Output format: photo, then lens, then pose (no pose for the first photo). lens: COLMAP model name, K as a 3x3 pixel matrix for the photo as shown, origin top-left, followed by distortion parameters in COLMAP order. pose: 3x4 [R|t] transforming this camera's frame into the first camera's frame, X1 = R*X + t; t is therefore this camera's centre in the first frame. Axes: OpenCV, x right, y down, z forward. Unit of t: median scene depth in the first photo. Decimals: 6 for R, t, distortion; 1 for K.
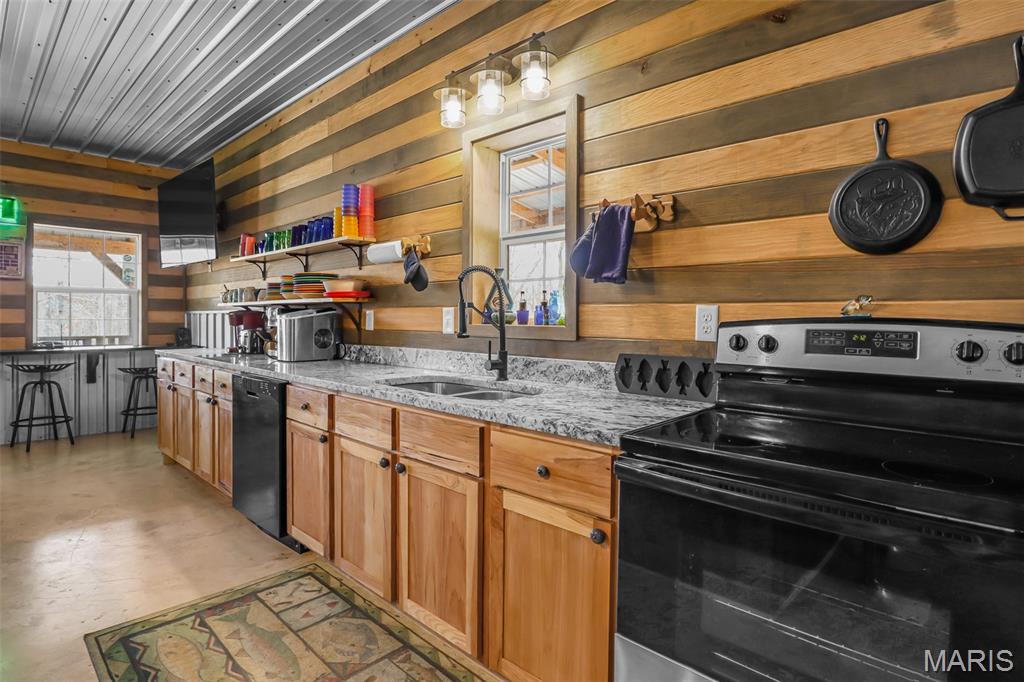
lens RADIAL K [[530.8, 0, 503.2], [0, 530.8, 321.4], [0, 0, 1]] dist [-0.042189, 0.011007]
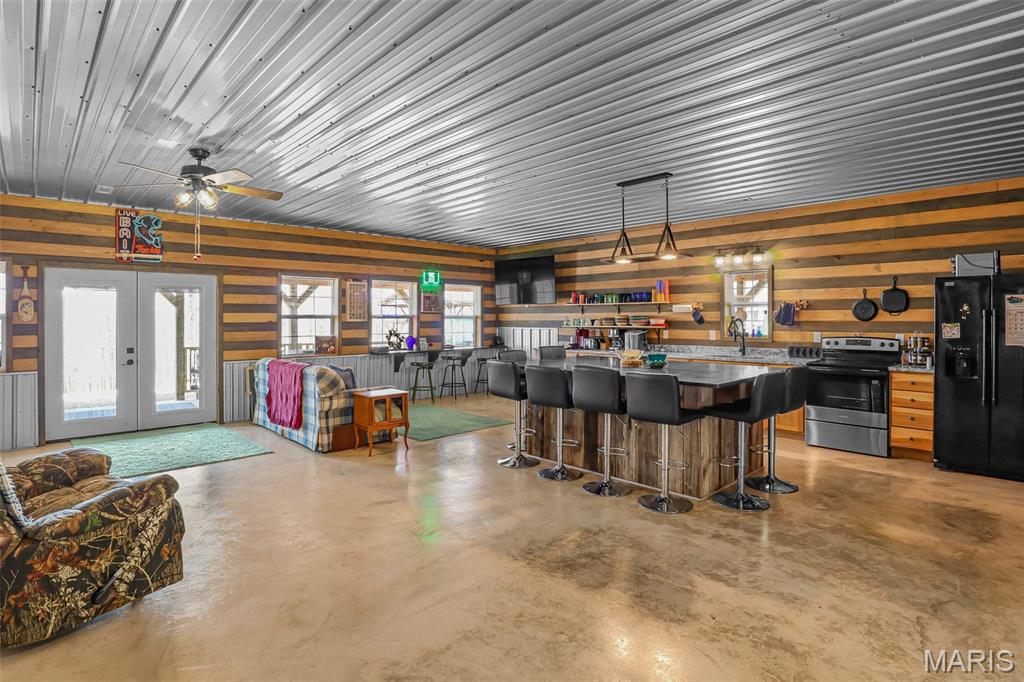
lens RADIAL K [[521.7, 0, 513.5], [0, 521.7, 318.9], [0, 0, 1]] dist [-0.037298, 0.002491]
pose [[0.998916, -0.009484, -0.045576, -1.248069], [0.009244, 0.999942, -0.005483, -0.100311], [0.045625, 0.005056, 0.998946, -2.131348]]
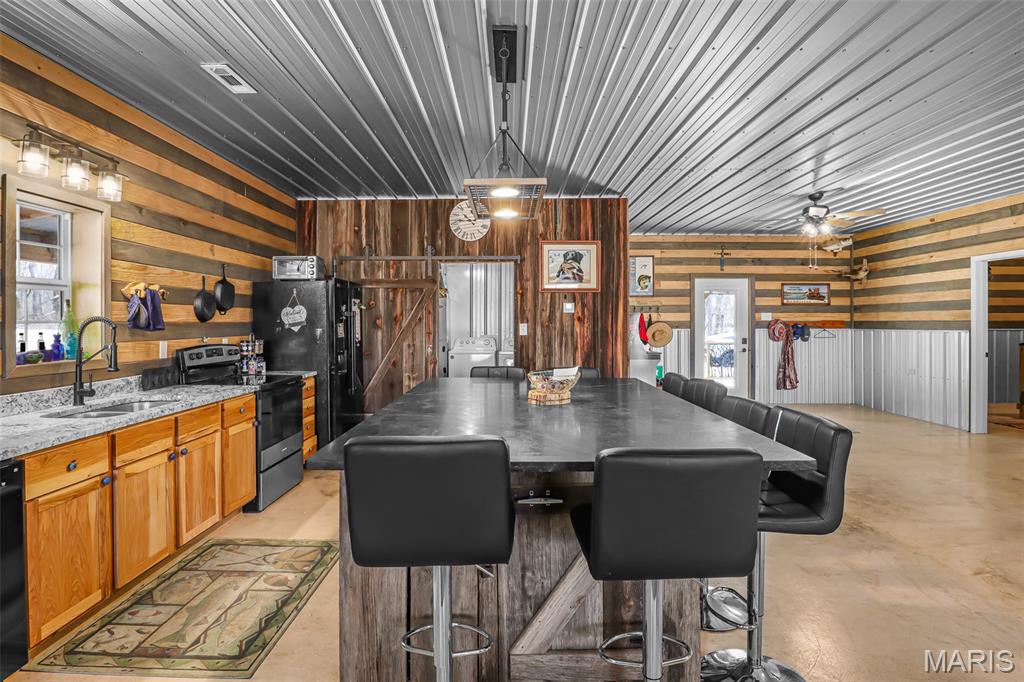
lens RADIAL K [[530.8, 0, 503.2], [0, 530.8, 321.4], [0, 0, 1]] dist [-0.042189, 0.011007]
pose [[-0.682137, -0.005893, 0.731200, -1.699269], [0.002163, 0.999947, 0.010076, -0.105707], [-0.731221, 0.008455, -0.682088, 1.174078]]
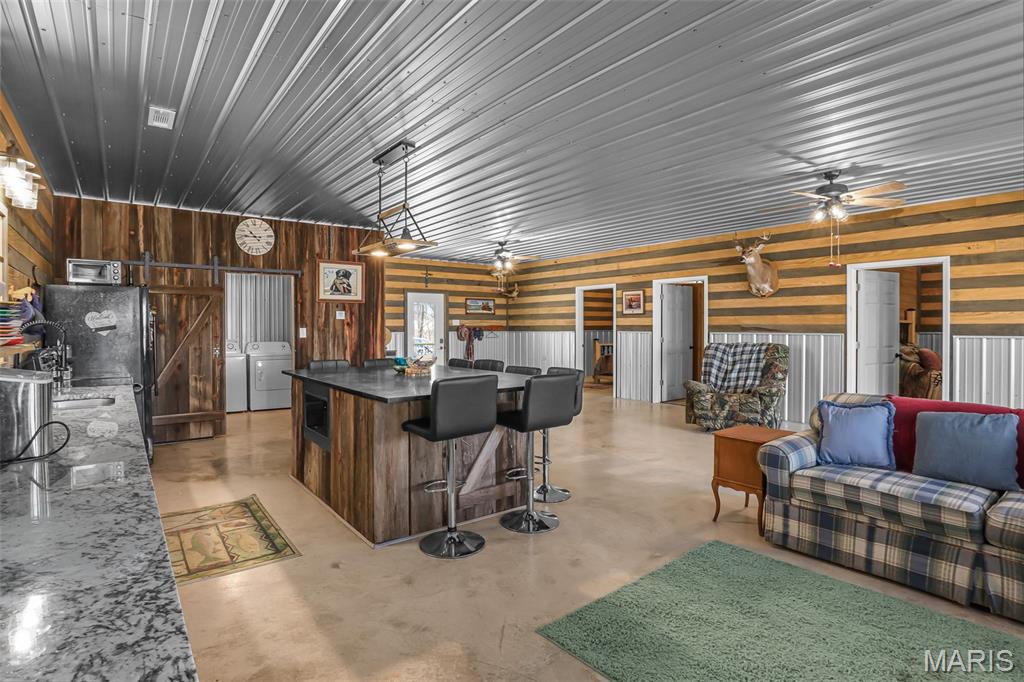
lens RADIAL K [[523.5, 0, 499.6], [0, 523.5, 330.8], [0, 0, 1]] dist [-0.039072, 0.016863]
pose [[-0.985641, -0.005861, 0.168753, -1.495131], [-0.002969, 0.999844, 0.017385, -0.107502], [-0.168828, 0.016635, -0.985505, 2.187338]]
